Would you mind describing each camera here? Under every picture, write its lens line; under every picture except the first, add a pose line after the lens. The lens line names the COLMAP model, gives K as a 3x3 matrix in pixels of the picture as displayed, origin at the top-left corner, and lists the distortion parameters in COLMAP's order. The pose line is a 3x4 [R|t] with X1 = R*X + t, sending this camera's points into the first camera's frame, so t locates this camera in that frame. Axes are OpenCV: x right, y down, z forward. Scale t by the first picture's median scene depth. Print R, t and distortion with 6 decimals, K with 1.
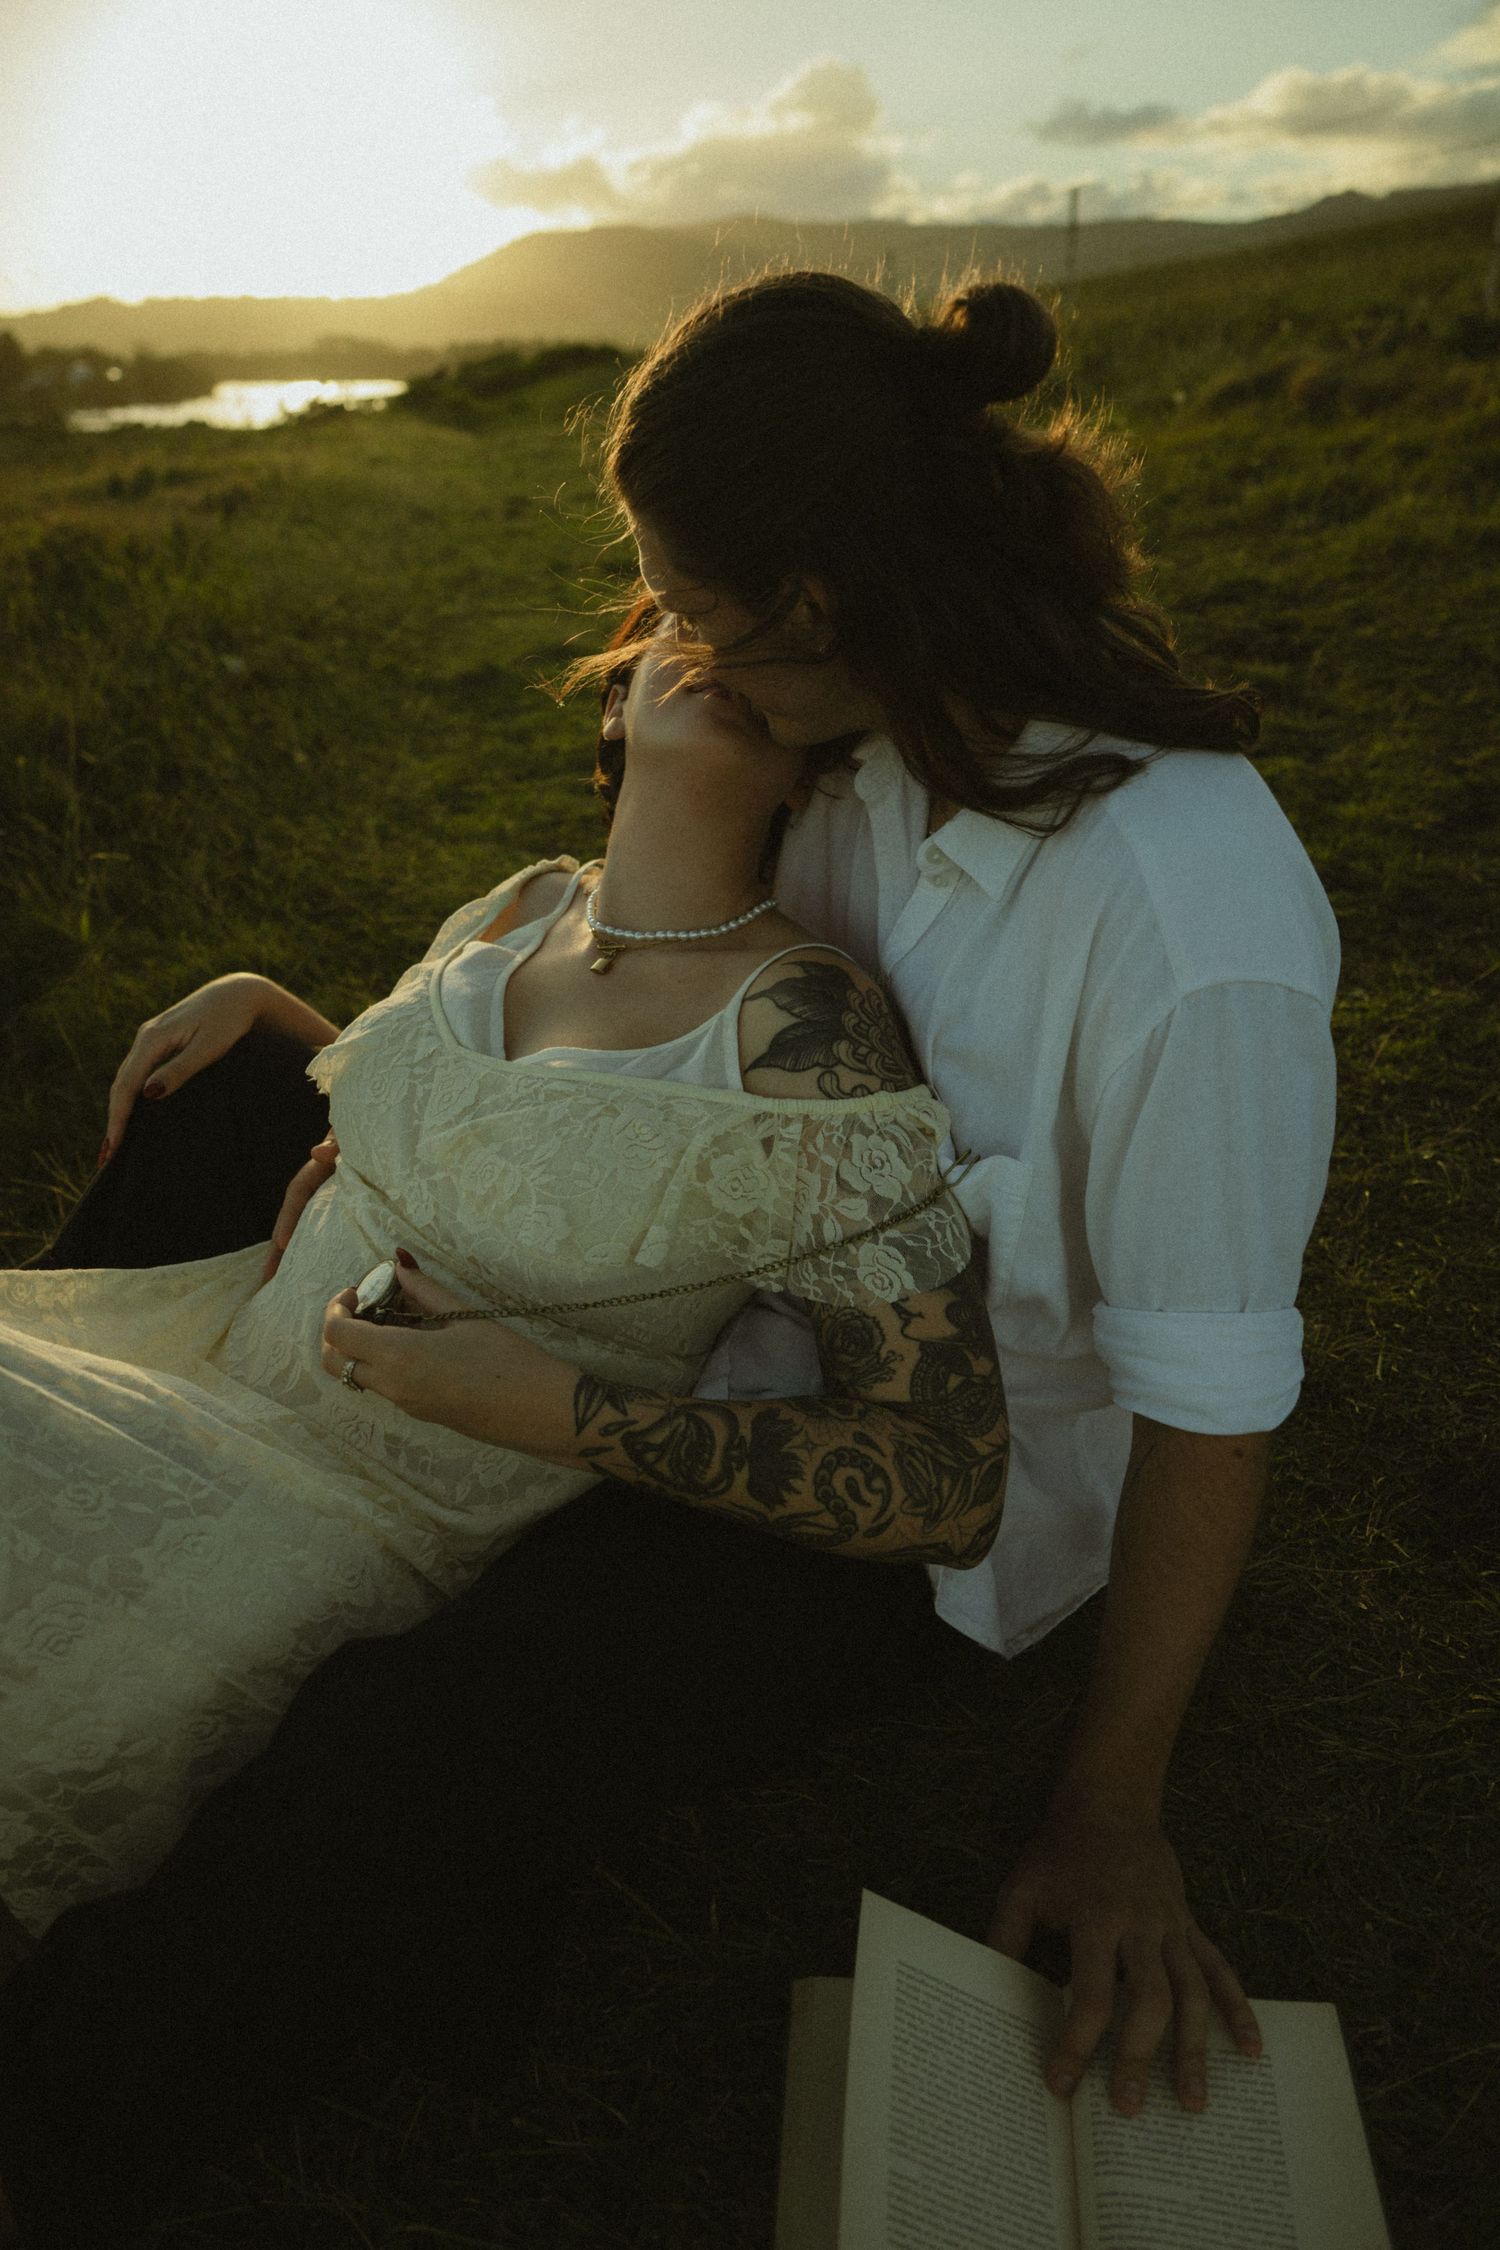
lens RADIAL K [[1530.3, 0, 882.4], [0, 1530.3, 1121.6], [0, 0, 1]] dist [-0.008385, -0.001889]
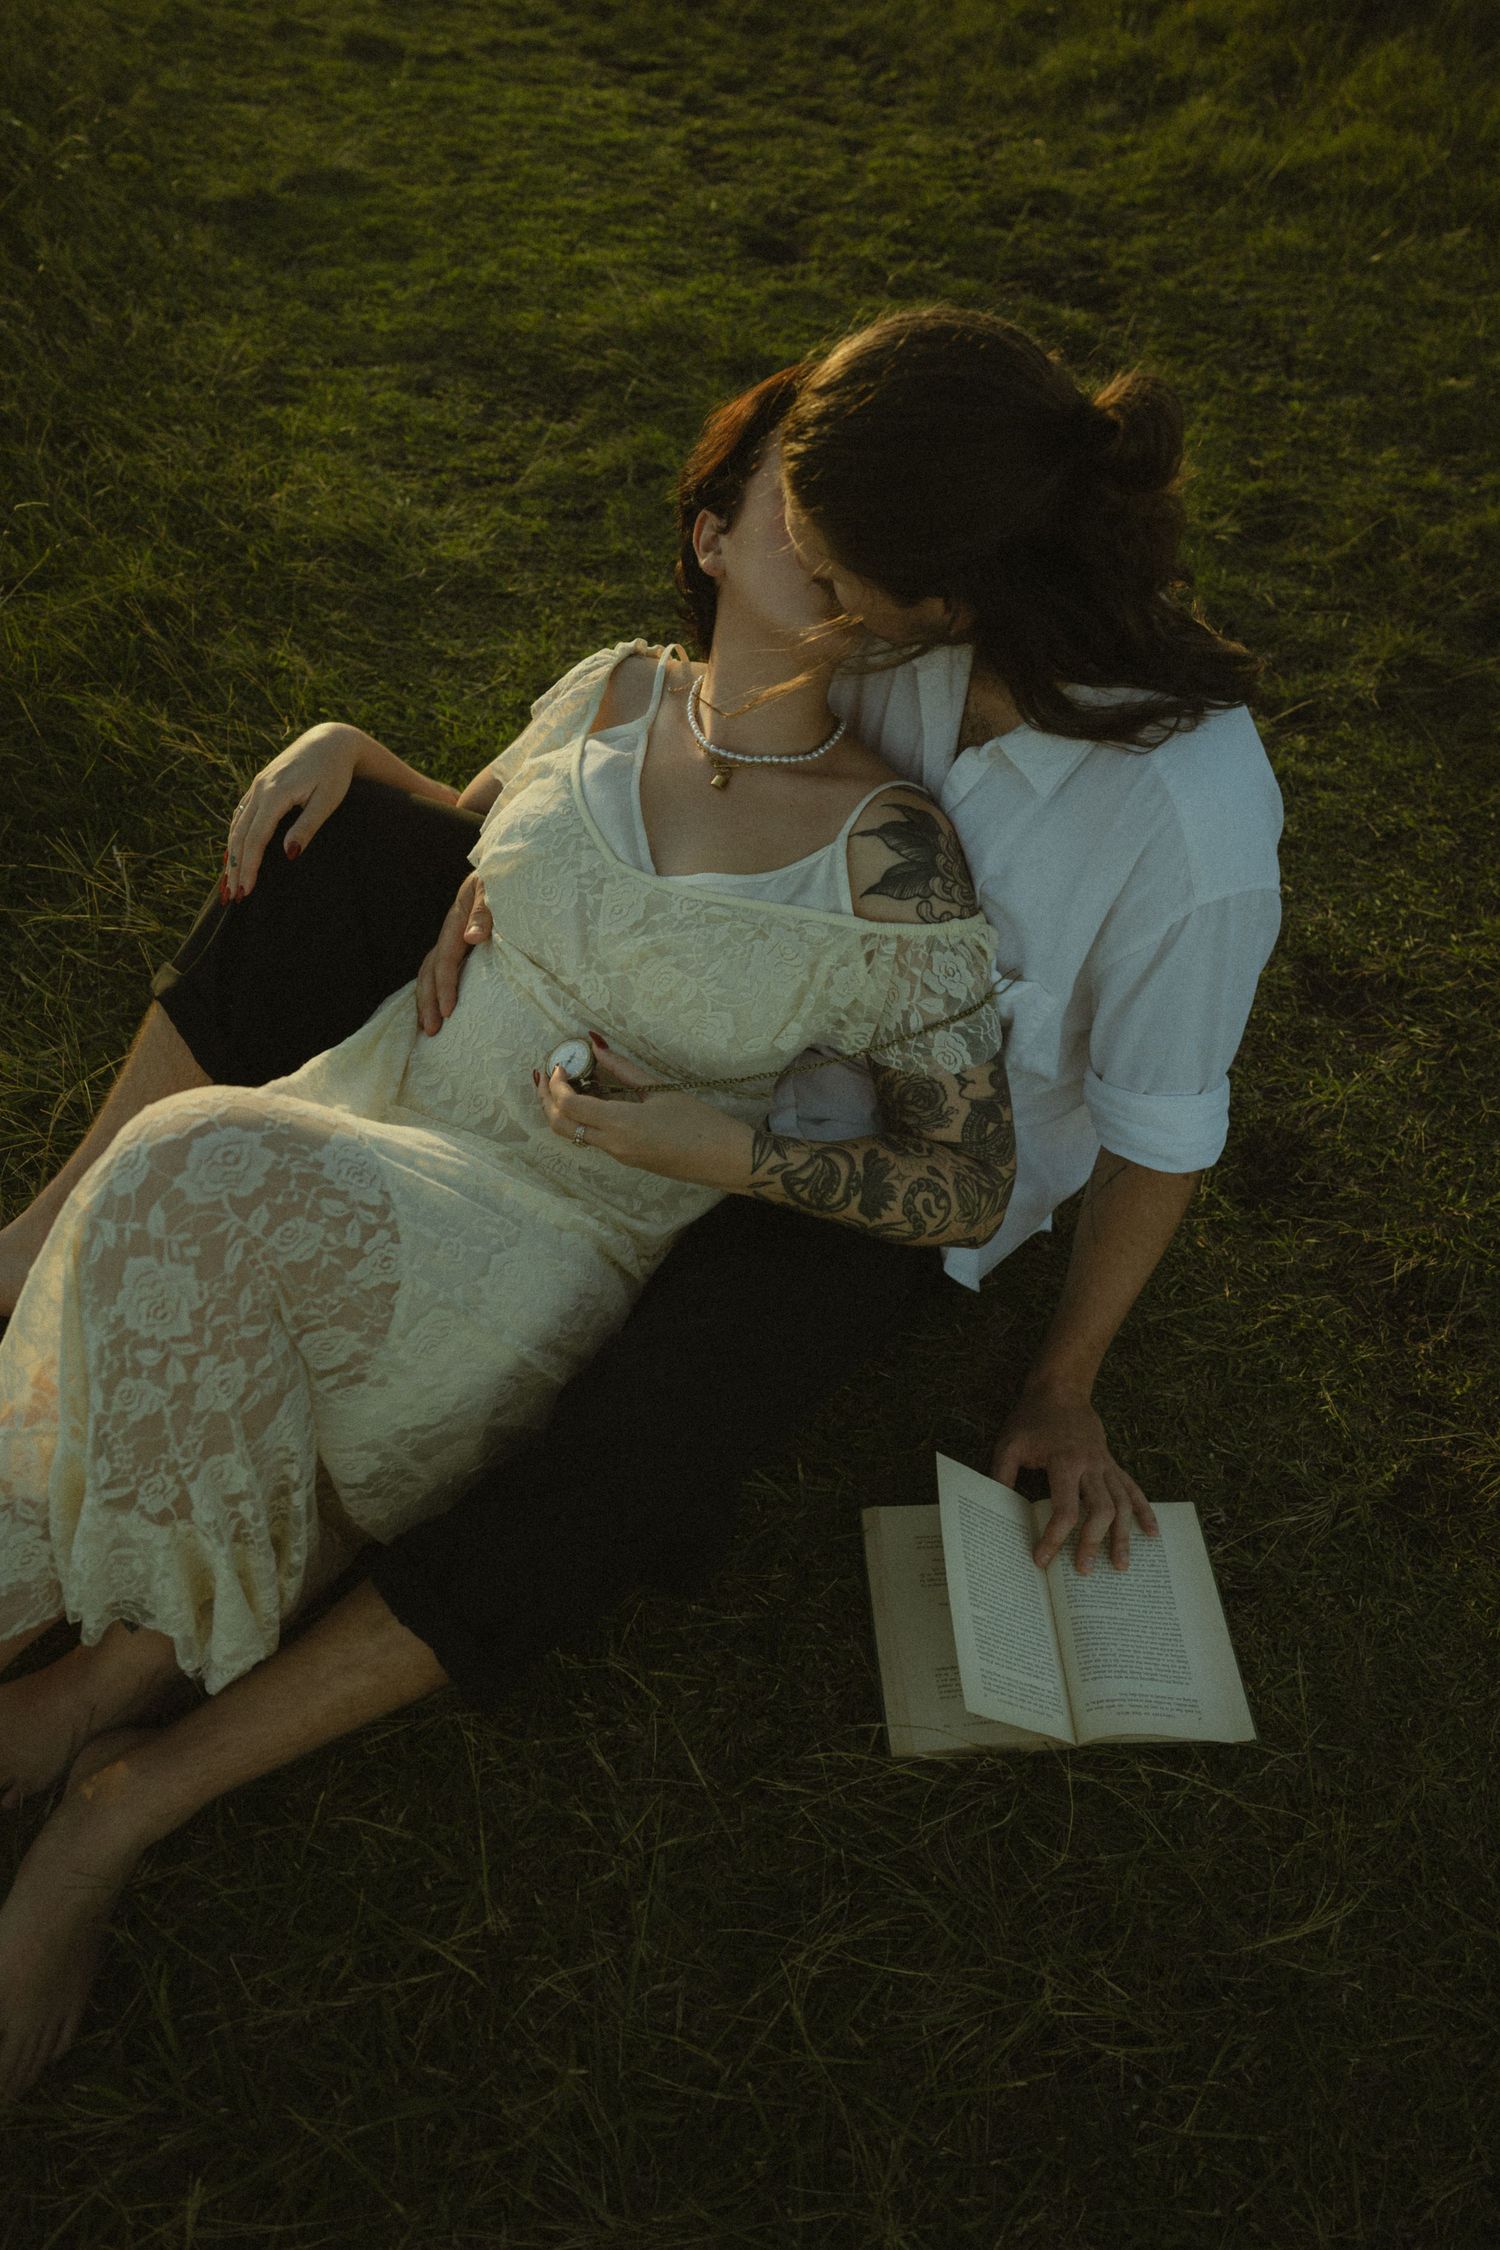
lens RADIAL K [[1438.2, 0, 831.7], [0, 1438.2, 1130.7], [0, 0, 1]] dist [-0.068494, 0.081630]
pose [[0.981659, -0.000196, 0.190646, -0.347119], [-0.061926, 0.945448, 0.319834, -0.238425], [-0.180308, -0.325774, 0.928095, -0.194032]]
